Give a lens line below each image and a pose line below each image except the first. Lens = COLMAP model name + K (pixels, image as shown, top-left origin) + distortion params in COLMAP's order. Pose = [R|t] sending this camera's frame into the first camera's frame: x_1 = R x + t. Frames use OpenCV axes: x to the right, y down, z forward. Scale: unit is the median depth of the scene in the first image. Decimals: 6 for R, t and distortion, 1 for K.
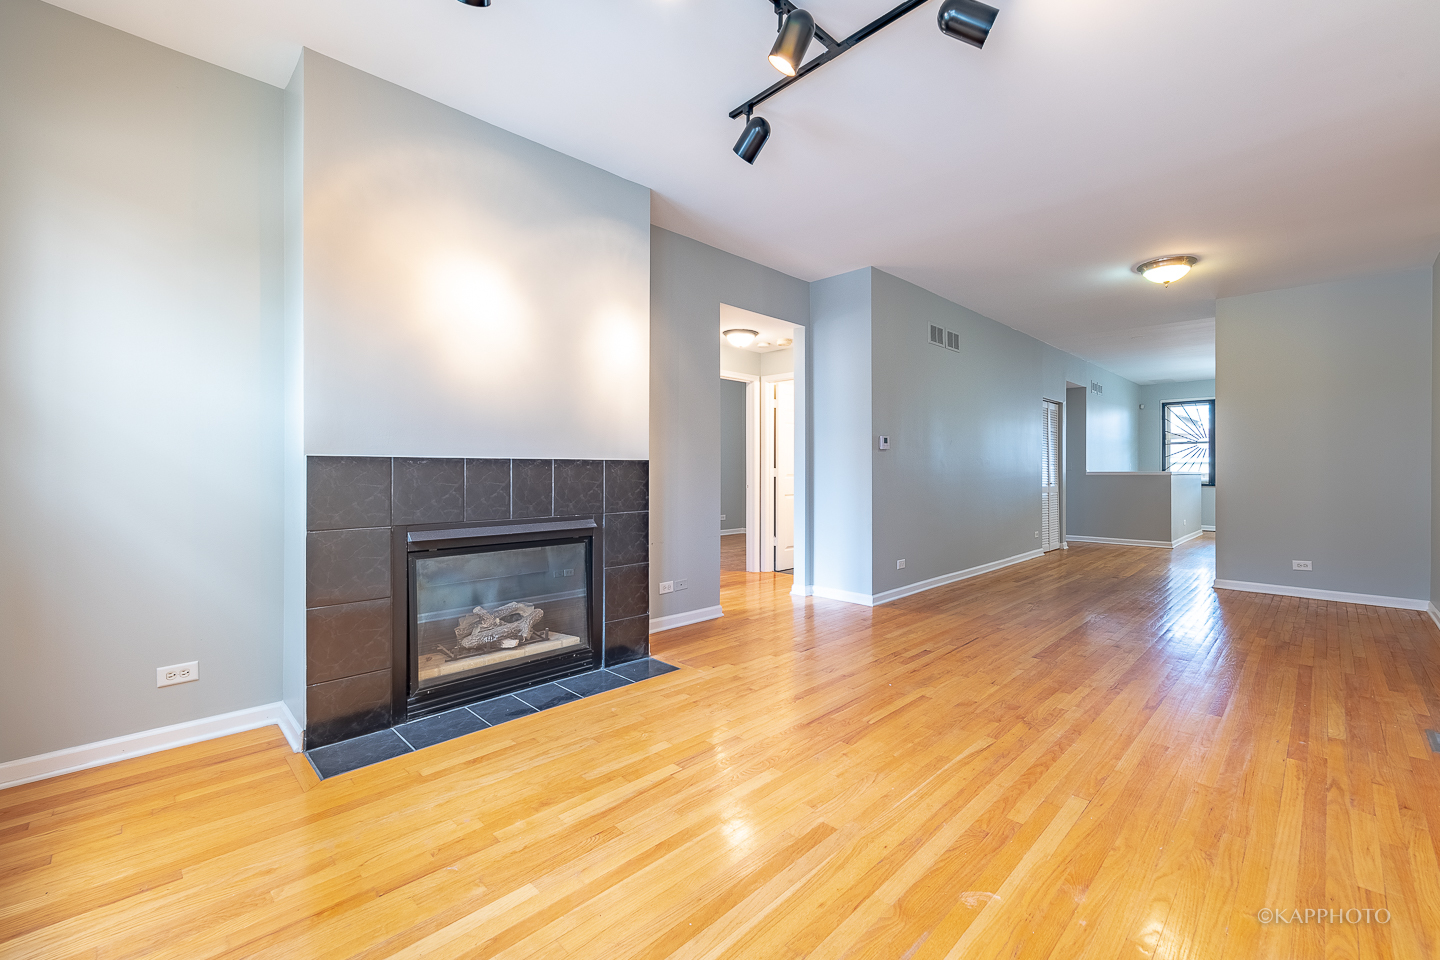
lens RADIAL K [[615.6, 0, 735.0], [0, 615.6, 469.7], [0, 0, 1]] dist [-0.000758, -0.000223]
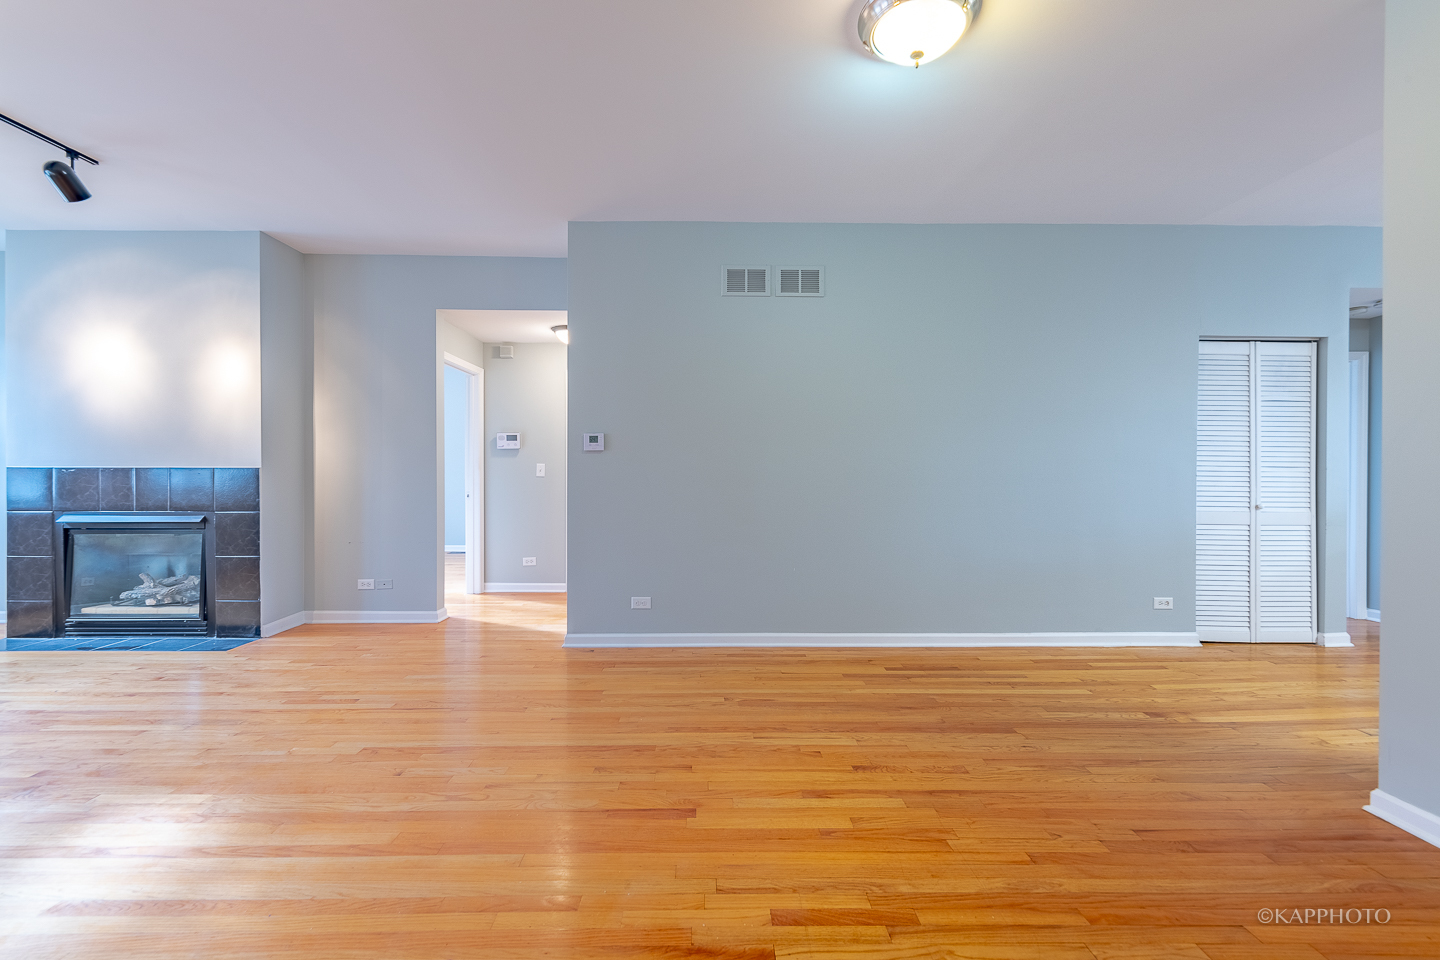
lens RADIAL K [[589.1, 0, 702.4], [0, 589.1, 479.2], [0, 0, 1]] dist [0.009878, -0.005367]
pose [[0.703227, 0.005831, -0.710942, 1.286986], [-0.000743, 0.999972, 0.007467, -0.002555], [0.710965, -0.004722, 0.703211, 0.848740]]
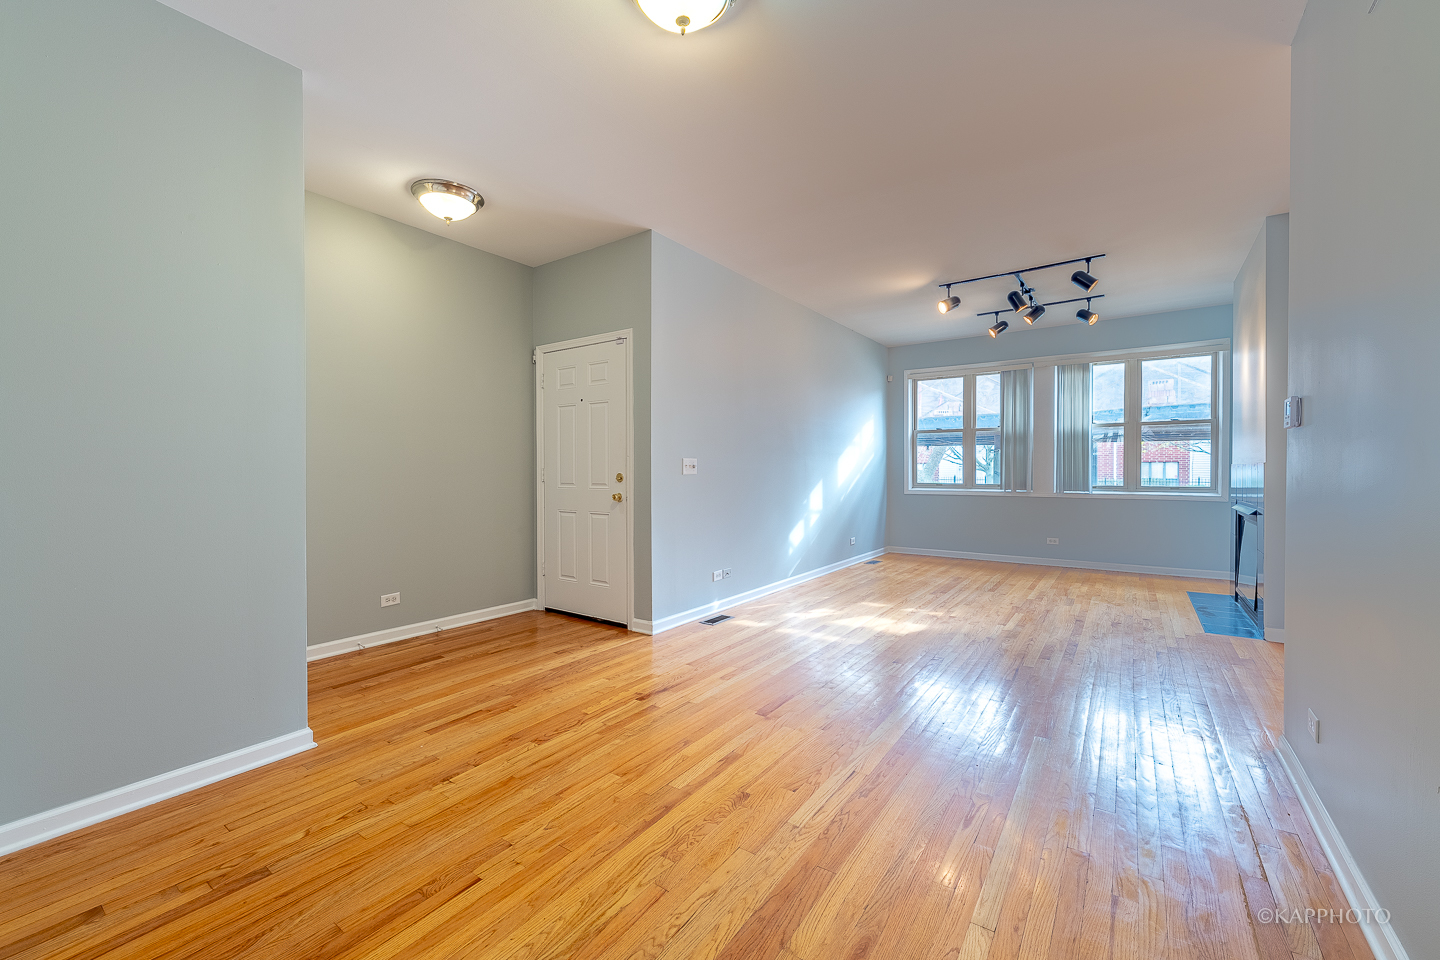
lens RADIAL K [[612.6, 0, 720.0], [0, 612.6, 480.0], [0, 0, 1]] dist [-0.000112, -0.000142]
pose [[-0.985062, 0.006846, -0.172063, 1.074256], [0.003968, 0.999847, 0.017063, -0.007147], [0.172154, 0.016126, -0.984938, 2.025867]]
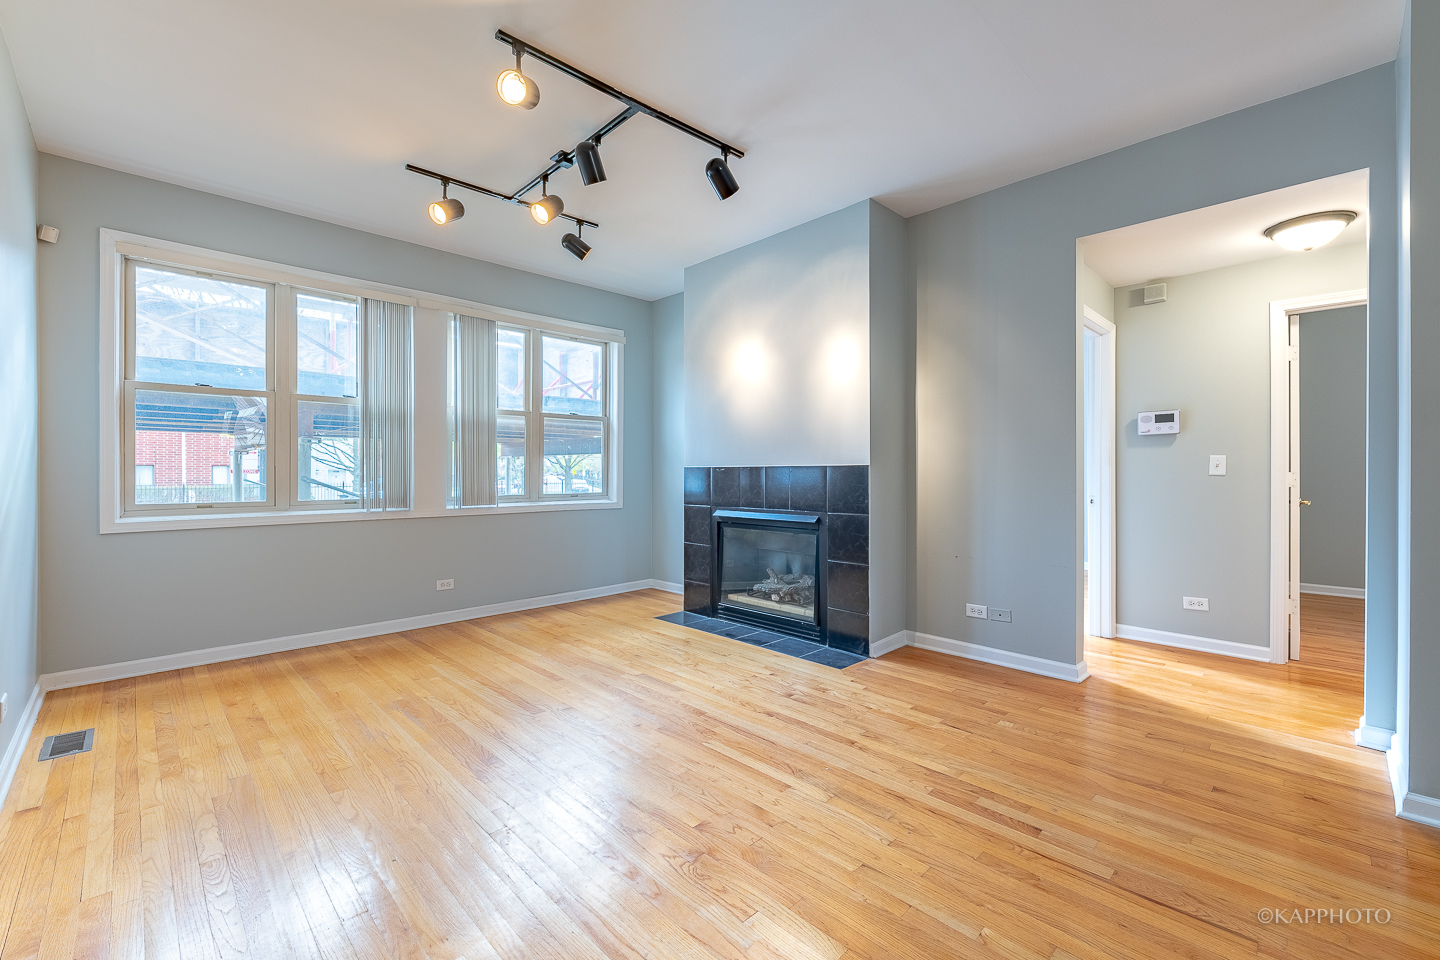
lens RADIAL K [[582.5, 0, 734.1], [0, 582.5, 475.8], [0, 0, 1]] dist [-0.001012, -0.000769]
pose [[-0.008114, 0.004284, -0.999958, 0.865140], [0.002065, 0.999989, 0.004267, -0.002042], [0.999965, -0.002030, -0.008122, 0.821417]]
